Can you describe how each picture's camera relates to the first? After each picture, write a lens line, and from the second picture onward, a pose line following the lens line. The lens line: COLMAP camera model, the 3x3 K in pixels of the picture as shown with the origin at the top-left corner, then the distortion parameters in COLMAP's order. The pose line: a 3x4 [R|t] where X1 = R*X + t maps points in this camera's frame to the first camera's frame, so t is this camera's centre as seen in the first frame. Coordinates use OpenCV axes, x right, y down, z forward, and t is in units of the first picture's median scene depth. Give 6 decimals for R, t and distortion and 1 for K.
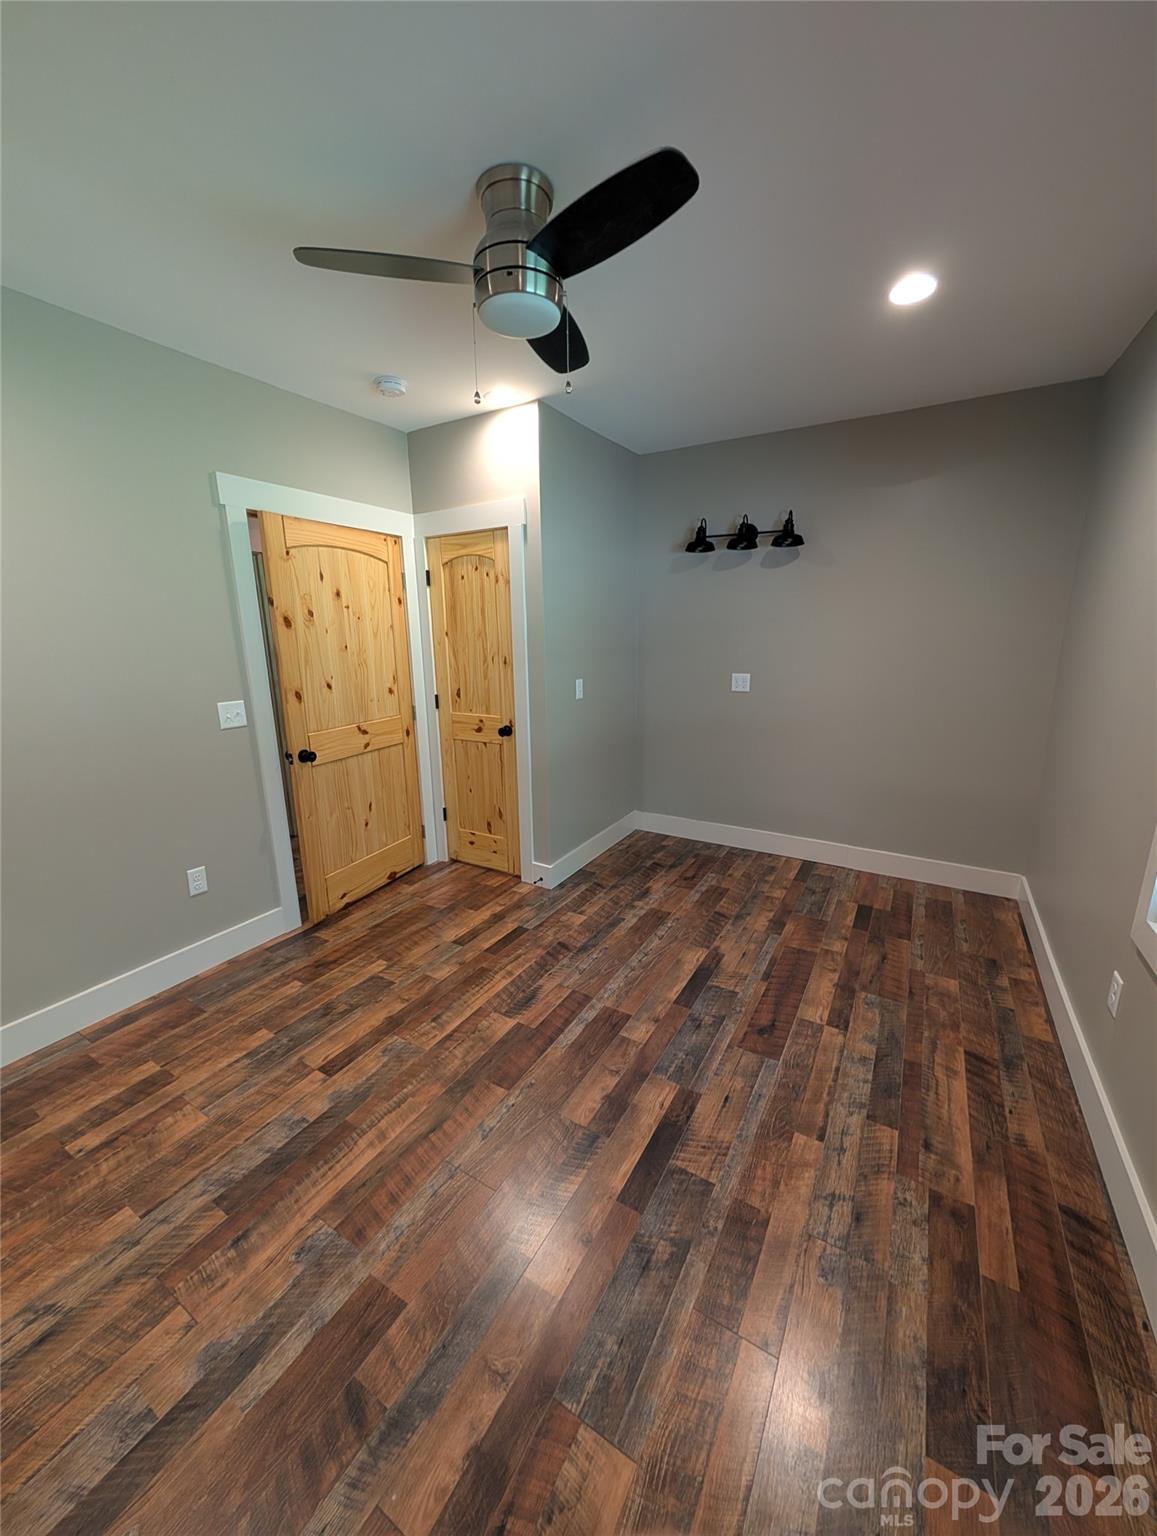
lens RADIAL K [[580.6, 0, 580.2], [0, 580.6, 767.7], [0, 0, 1]] dist [0.000092, 0.000033]
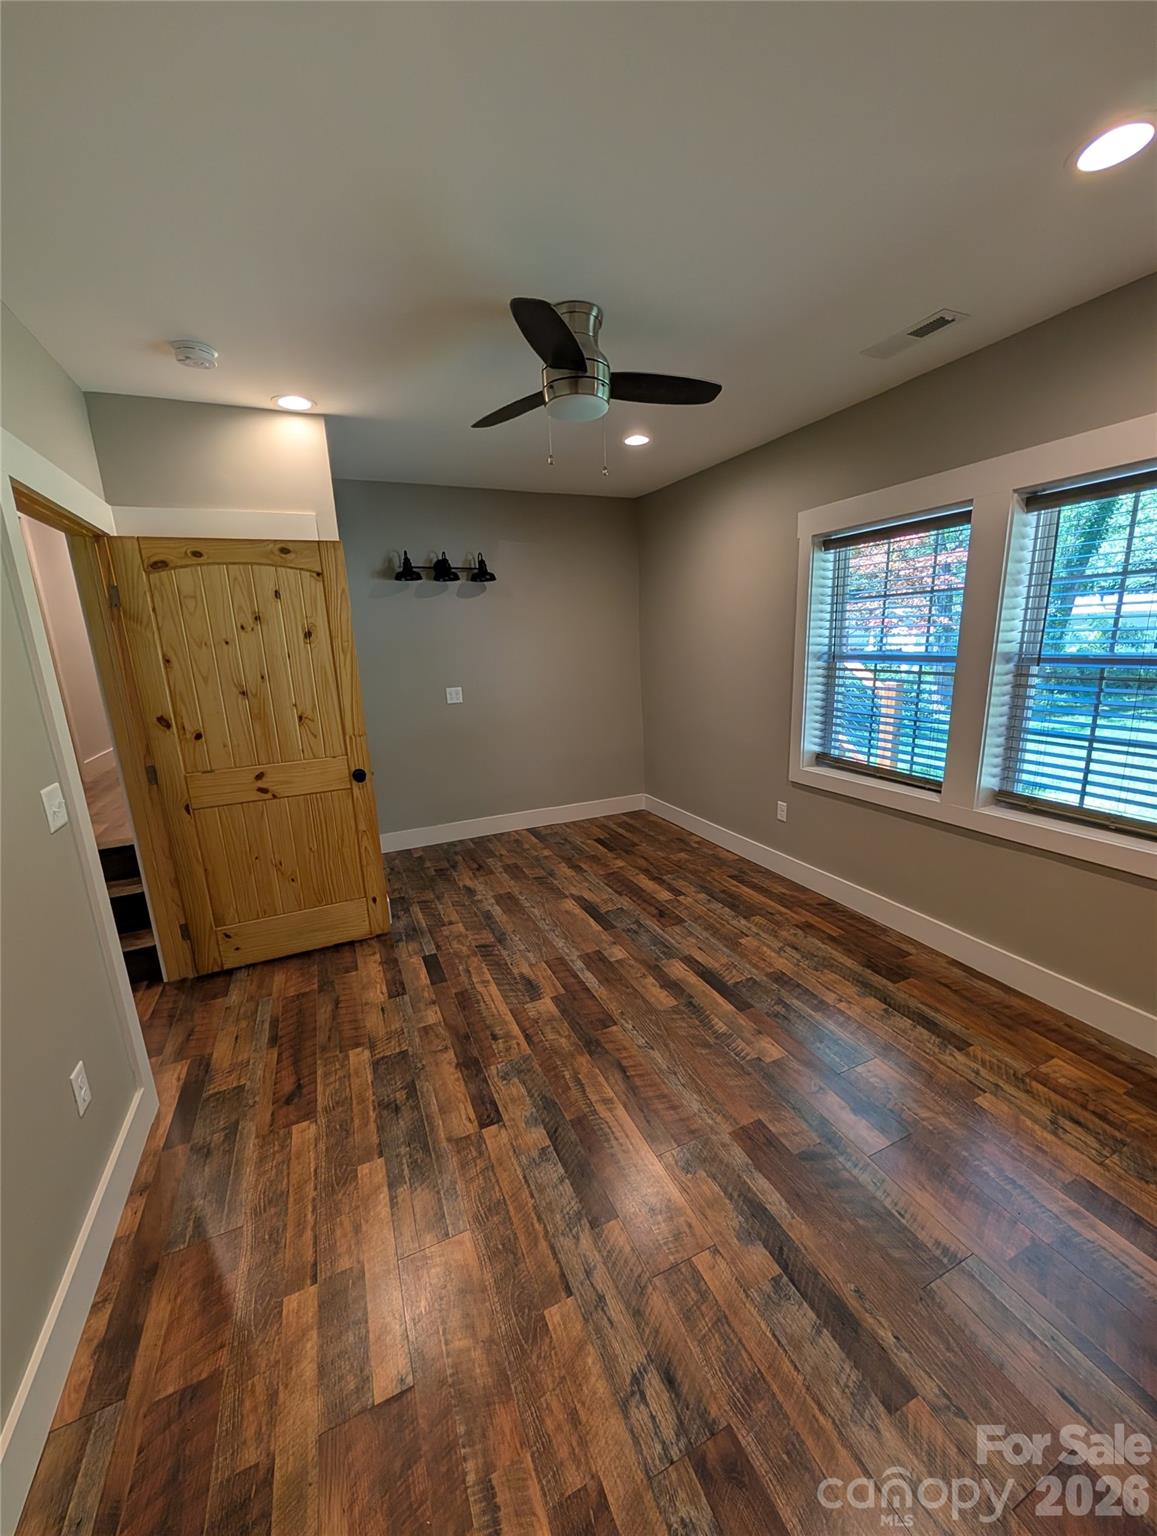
lens RADIAL K [[580.6, 0, 580.2], [0, 580.6, 767.7], [0, 0, 1]] dist [0.000092, 0.000033]
pose [[0.575486, -0.190699, 0.795268, -0.778304], [0.220614, 0.972582, 0.073573, -0.054876], [-0.787493, 0.133107, 0.601778, 0.195915]]
